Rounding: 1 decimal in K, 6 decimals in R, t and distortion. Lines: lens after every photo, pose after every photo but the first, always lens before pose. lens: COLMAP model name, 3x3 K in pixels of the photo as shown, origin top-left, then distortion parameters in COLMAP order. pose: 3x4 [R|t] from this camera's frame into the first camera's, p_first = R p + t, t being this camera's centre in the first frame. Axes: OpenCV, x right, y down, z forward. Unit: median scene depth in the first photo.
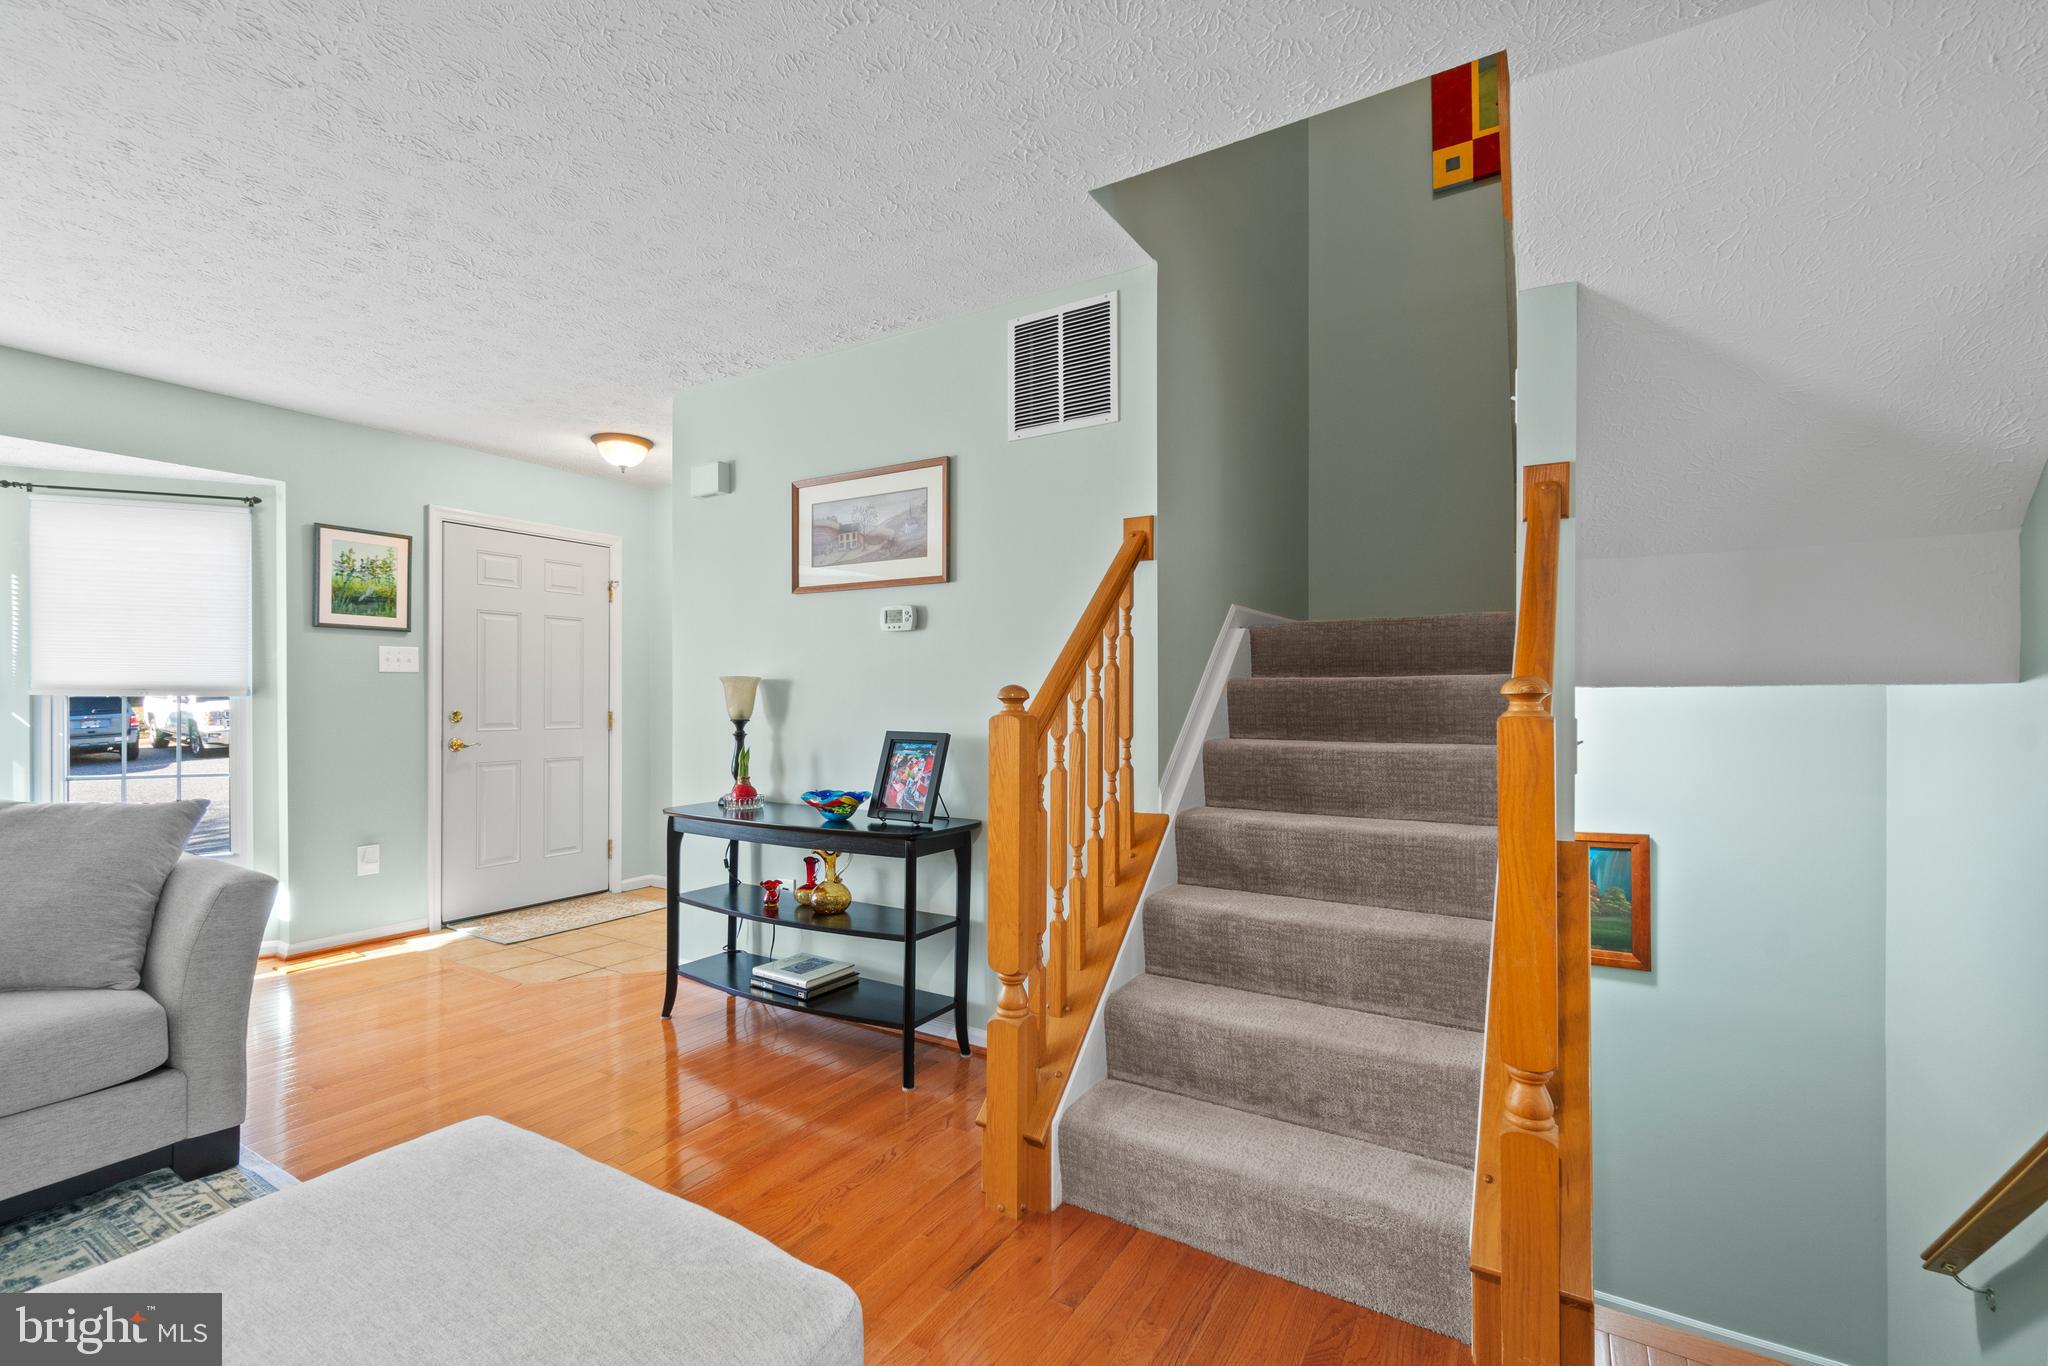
lens RADIAL K [[883.2, 0, 1021.2], [0, 883.2, 692.8], [0, 0, 1]] dist [-0.001563, -0.000926]
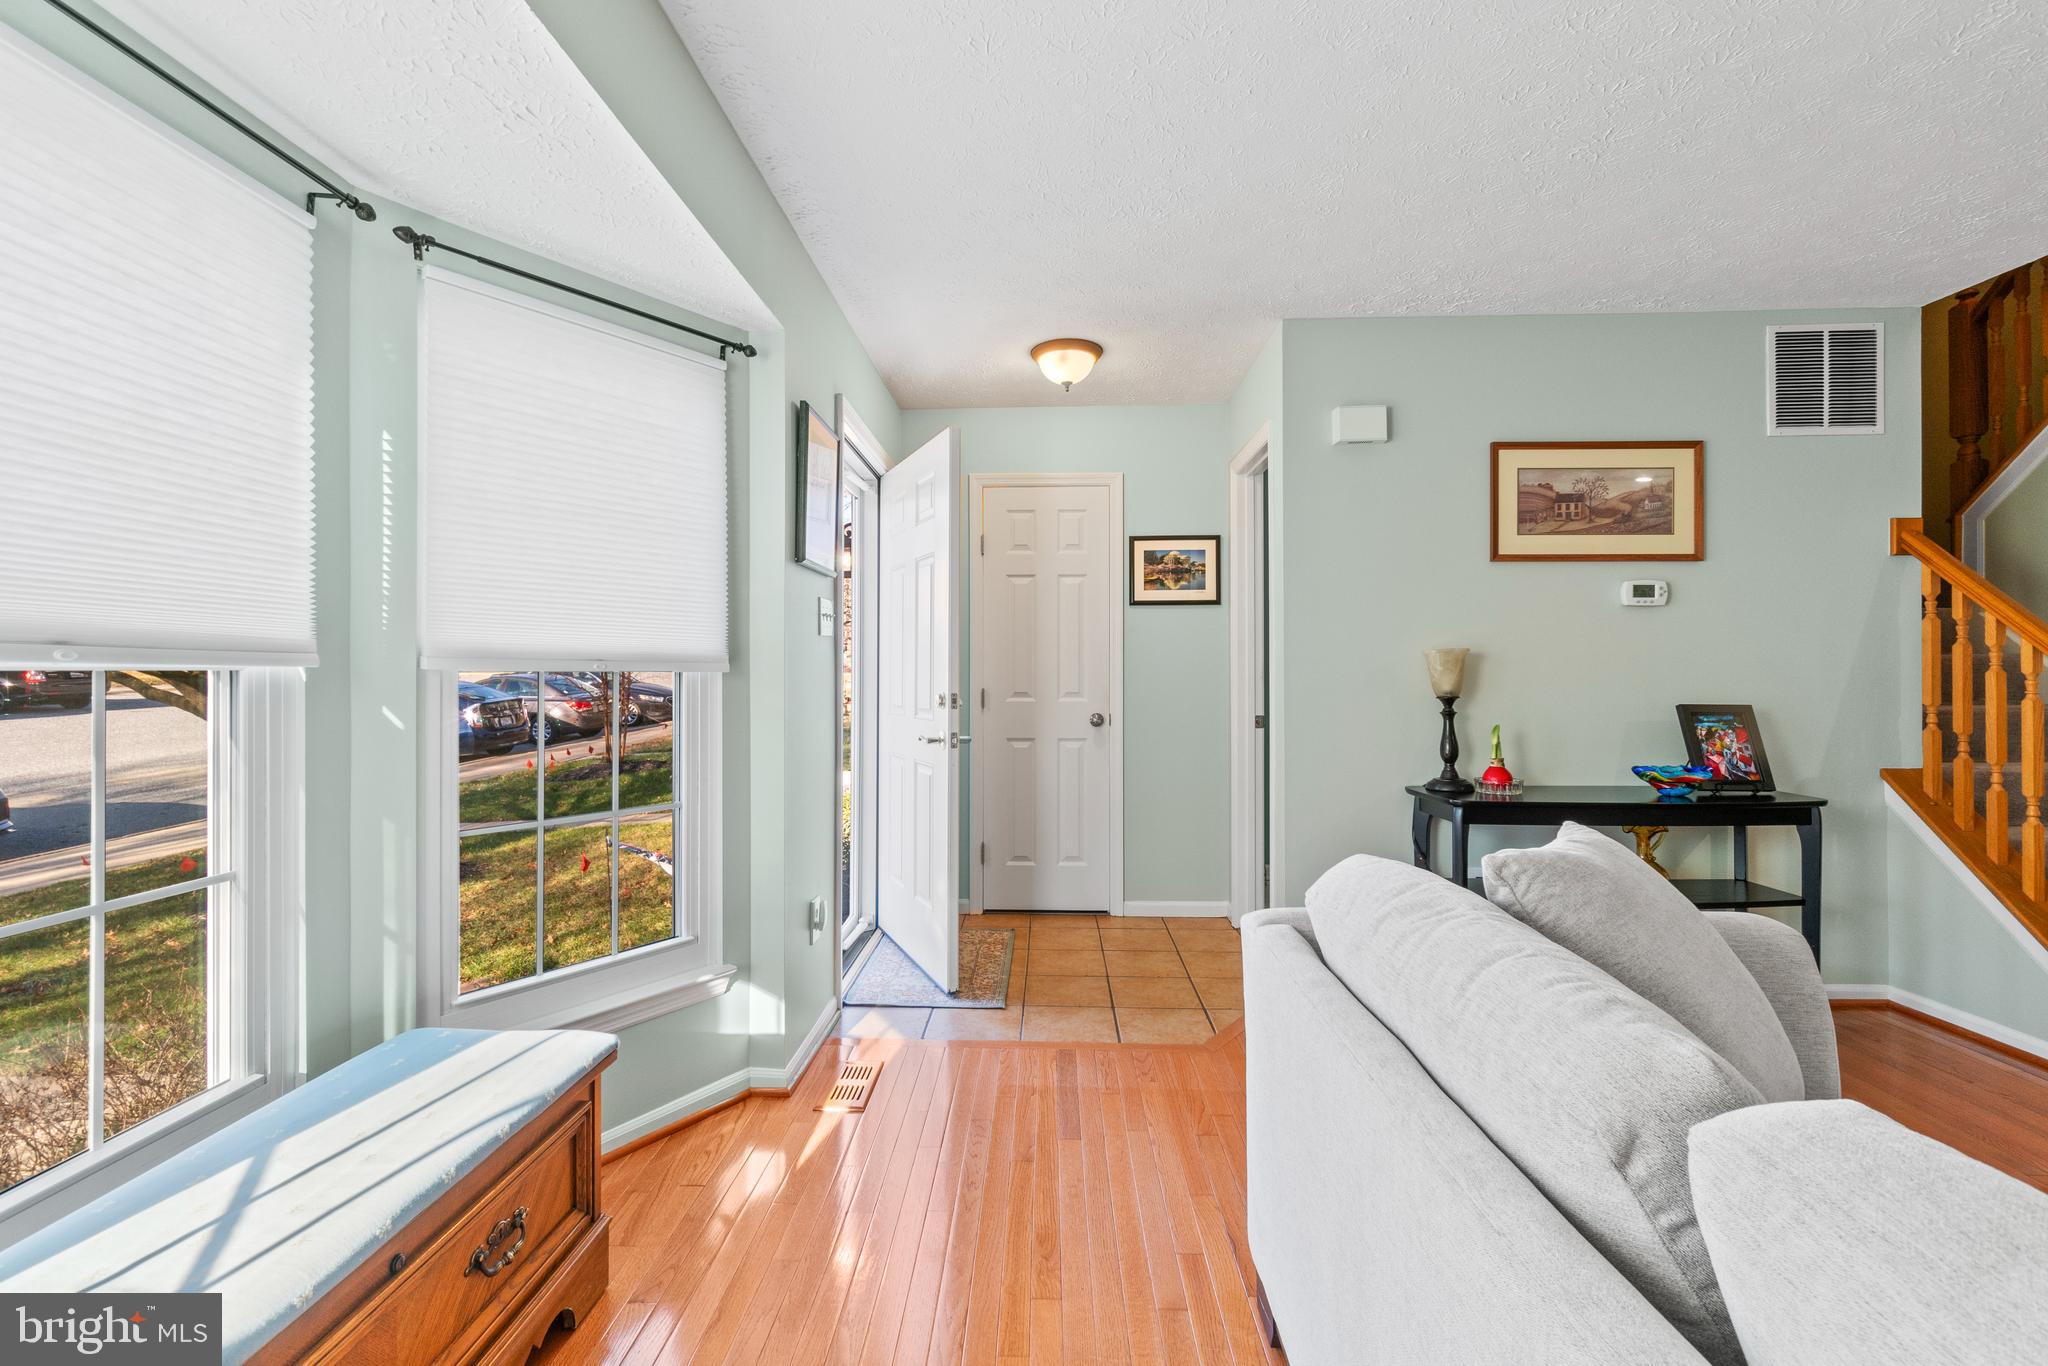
lens RADIAL K [[883.2, 0, 1010.7], [0, 883.2, 666.2], [0, 0, 1]] dist [-0.001563, -0.000926]
pose [[0.874440, 0.004593, 0.485113, -1.283984], [0.000771, 0.999941, -0.010857, 0.009742], [-0.485134, 0.009868, 0.874384, 0.478548]]
